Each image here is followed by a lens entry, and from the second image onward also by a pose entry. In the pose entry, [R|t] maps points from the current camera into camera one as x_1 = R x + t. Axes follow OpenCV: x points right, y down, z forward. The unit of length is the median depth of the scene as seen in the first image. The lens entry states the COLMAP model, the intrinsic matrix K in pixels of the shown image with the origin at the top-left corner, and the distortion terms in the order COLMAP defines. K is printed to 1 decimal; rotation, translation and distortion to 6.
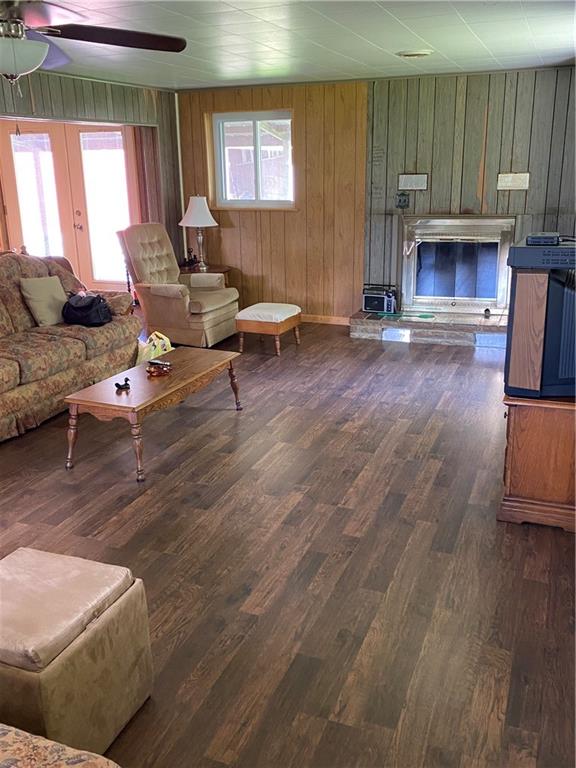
lens RADIAL K [[700.7, 0, 288.0], [0, 700.7, 384.0], [0, 0, 1]] dist [0.141305, -0.291653]
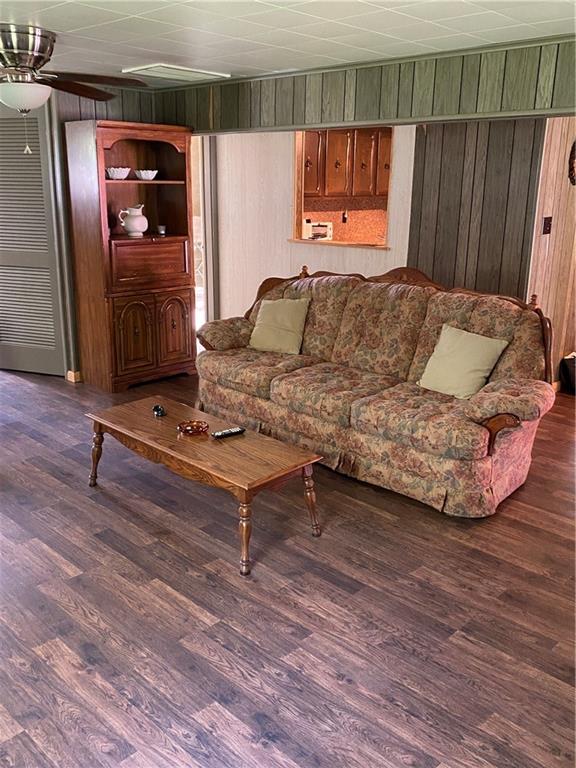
lens RADIAL K [[700.7, 0, 288.0], [0, 700.7, 384.0], [0, 0, 1]] dist [0.141305, -0.291653]
pose [[-0.396119, 0.262351, -0.879922, 0.332719], [-0.277780, 0.879167, 0.387175, -0.285716], [0.875173, 0.397792, -0.275379, 0.901267]]
